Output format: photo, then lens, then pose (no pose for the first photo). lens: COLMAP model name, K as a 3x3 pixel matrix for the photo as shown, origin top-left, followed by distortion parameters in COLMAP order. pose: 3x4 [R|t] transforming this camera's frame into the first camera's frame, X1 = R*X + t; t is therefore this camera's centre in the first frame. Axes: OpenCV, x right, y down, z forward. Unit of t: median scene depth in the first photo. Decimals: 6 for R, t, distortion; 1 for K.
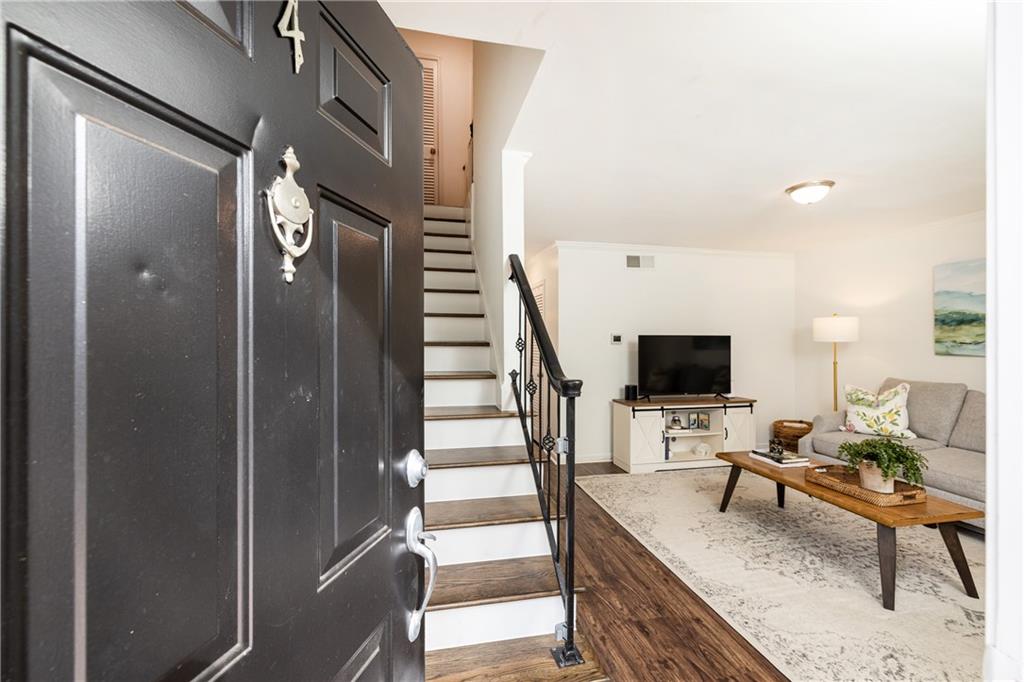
lens RADIAL K [[436.5, 0, 506.1], [0, 436.5, 338.8], [0, 0, 1]] dist [0.002612, -0.000405]
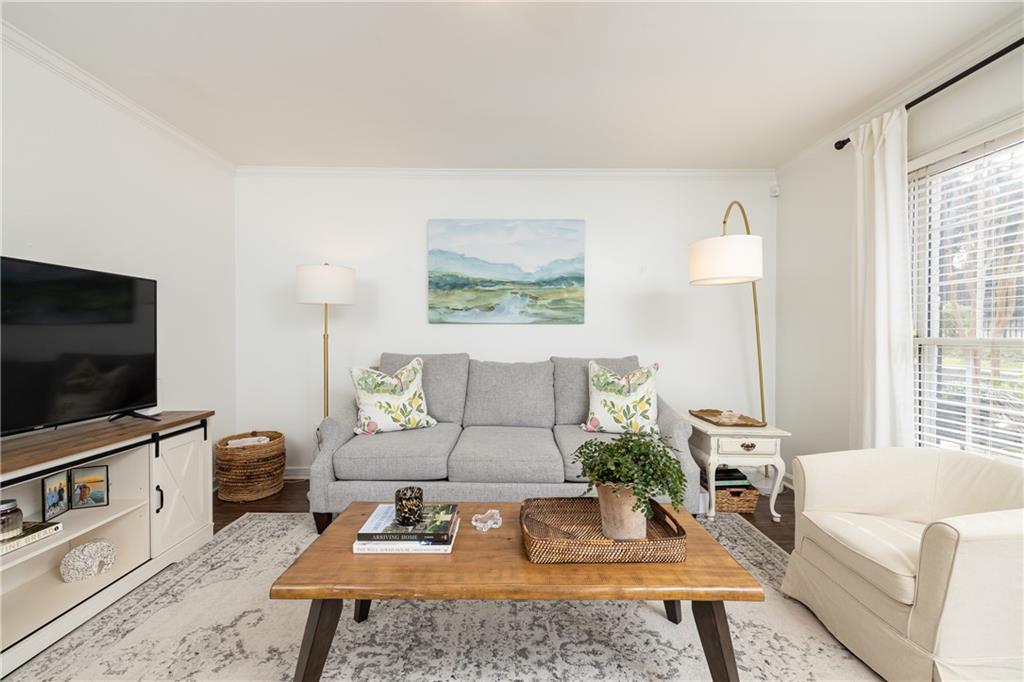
lens RADIAL K [[436.5, 0, 516.2], [0, 436.5, 338.3], [0, 0, 1]] dist [0.002612, -0.000405]
pose [[0.190961, -0.007211, 0.981571, 0.170688], [-0.005003, 0.999953, 0.008319, 0.060475], [-0.981585, -0.006500, 0.190916, 0.682616]]
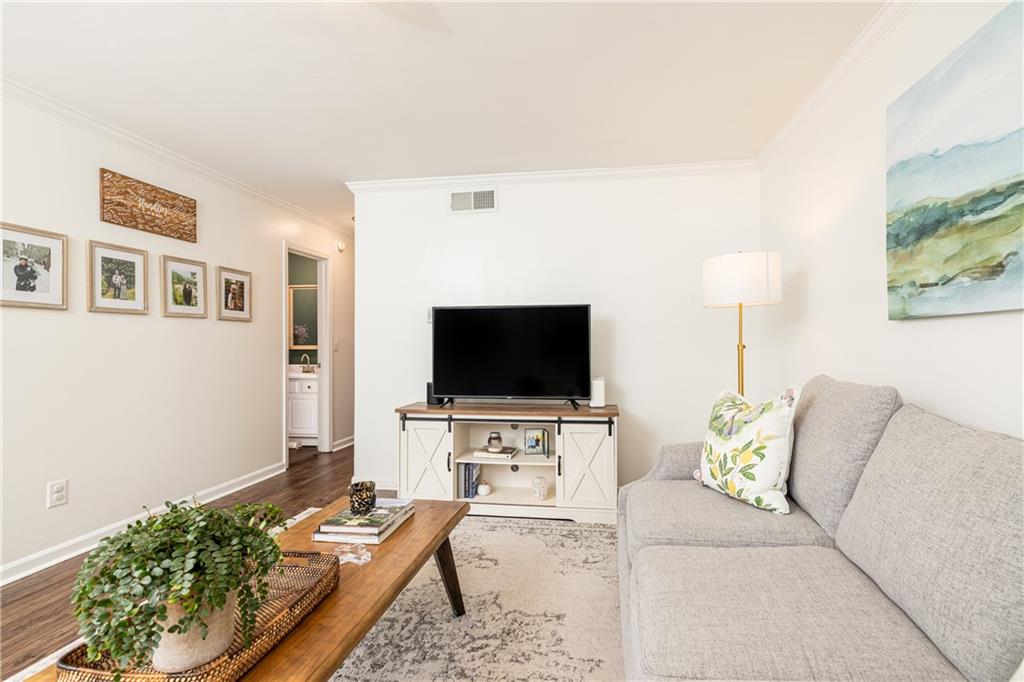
lens RADIAL K [[451.9, 0, 537.9], [0, 451.9, 346.6], [0, 0, 1]] dist [0.003387, 0.000977]
pose [[0.939717, -0.002195, -0.341946, 0.834860], [0.004130, 0.999979, 0.004932, 0.059718], [0.341928, -0.006047, 0.939707, 0.487888]]
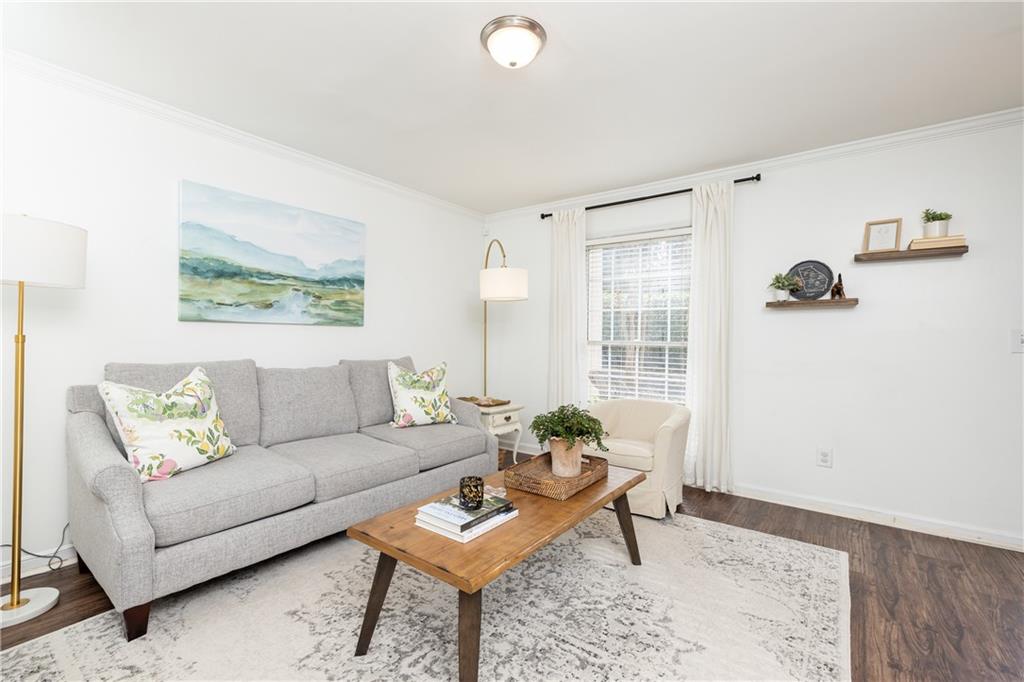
lens RADIAL K [[451.9, 0, 517.2], [0, 451.9, 335.5], [0, 0, 1]] dist [0.003387, 0.000977]
pose [[-0.671610, -0.003717, 0.740896, 0.168356], [-0.011957, 0.999912, -0.005823, 0.058286], [-0.740808, -0.012770, -0.671595, 1.107516]]
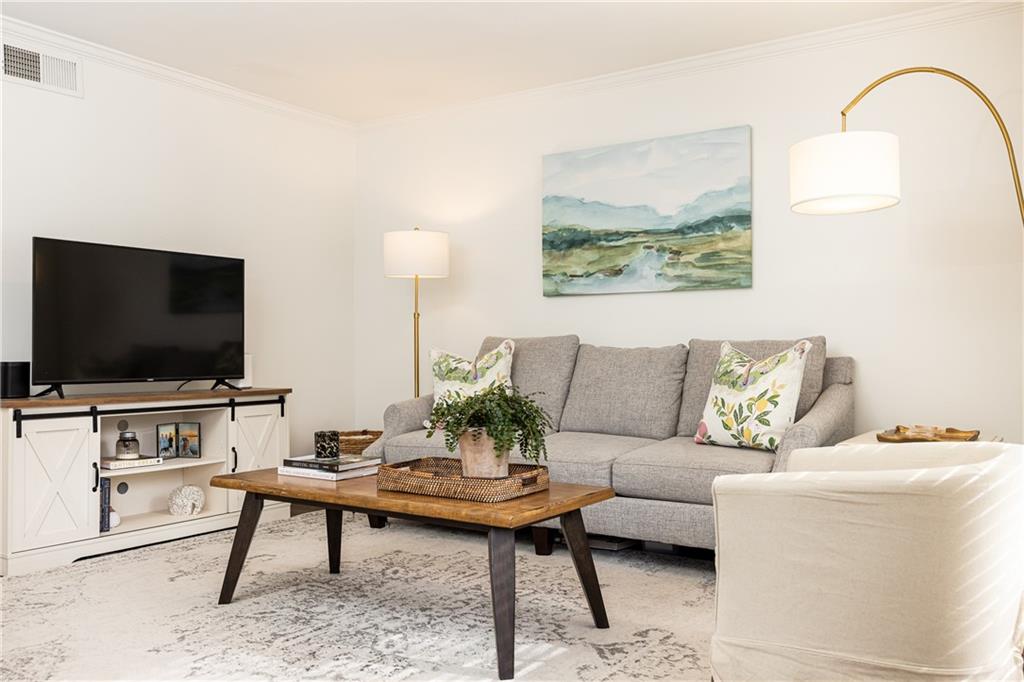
lens RADIAL K [[882.7, 0, 520.1], [0, 882.7, 342.9], [0, 0, 1]] dist [-0.012447, 0.023538]
pose [[0.714091, 0.005750, 0.700029, 0.061737], [-0.000460, 0.999970, -0.007745, 0.117279], [-0.700053, 0.005209, 0.714072, 0.111092]]
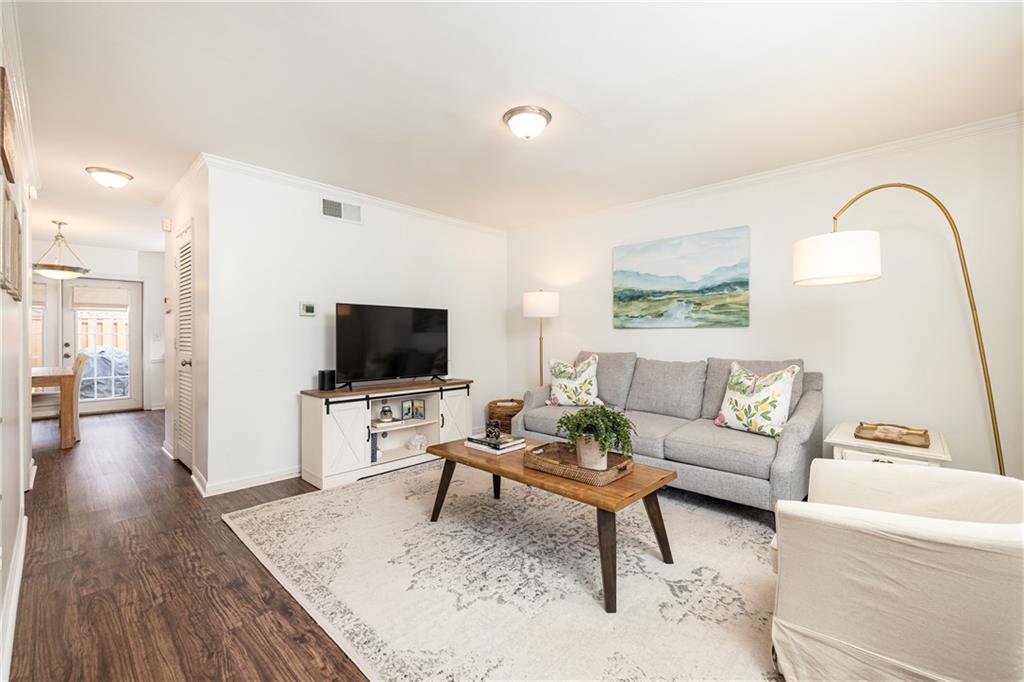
lens RADIAL K [[436.5, 0, 513.6], [0, 436.5, 336.1], [0, 0, 1]] dist [0.002612, -0.000405]
pose [[0.818938, 0.000624, 0.573881, 0.145969], [-0.001758, 0.999997, 0.001422, 0.056823], [-0.573879, -0.002174, 0.818937, 0.250389]]
